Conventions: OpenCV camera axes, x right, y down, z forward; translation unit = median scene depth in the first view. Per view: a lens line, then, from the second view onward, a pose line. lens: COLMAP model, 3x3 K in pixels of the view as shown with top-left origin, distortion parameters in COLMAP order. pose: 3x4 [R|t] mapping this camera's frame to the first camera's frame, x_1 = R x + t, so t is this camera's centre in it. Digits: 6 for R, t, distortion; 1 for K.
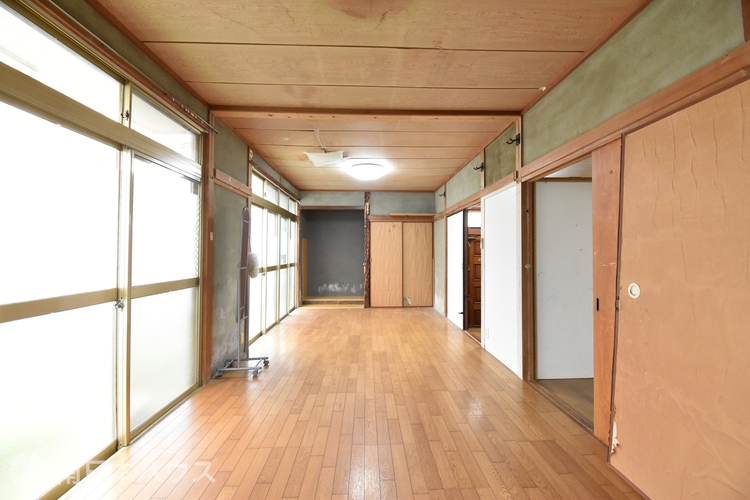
lens RADIAL K [[329.7, 0, 375.0], [0, 329.7, 250.0], [0, 0, 1]] dist [0.000005, -0.000004]
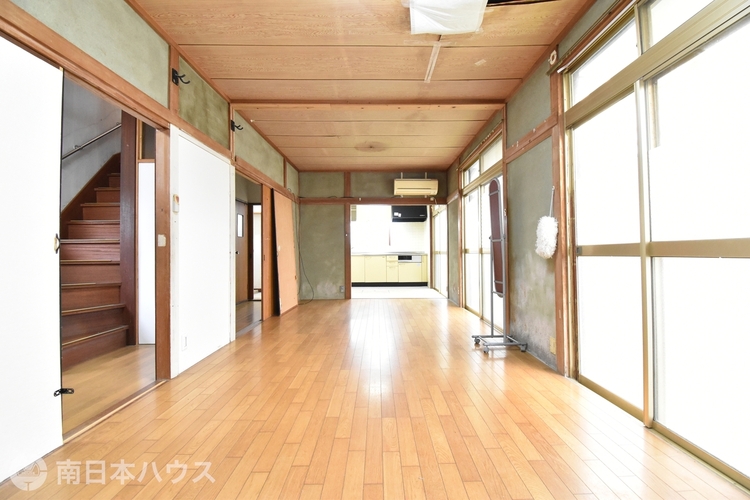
lens RADIAL K [[329.7, 0, 375.0], [0, 329.7, 250.0], [0, 0, 1]] dist [0.000005, -0.000004]
pose [[-0.999827, 0.001838, 0.018493, -0.053363], [0.001499, 0.999832, -0.018287, 0.096642], [-0.018523, -0.018256, -0.999662, 1.881152]]
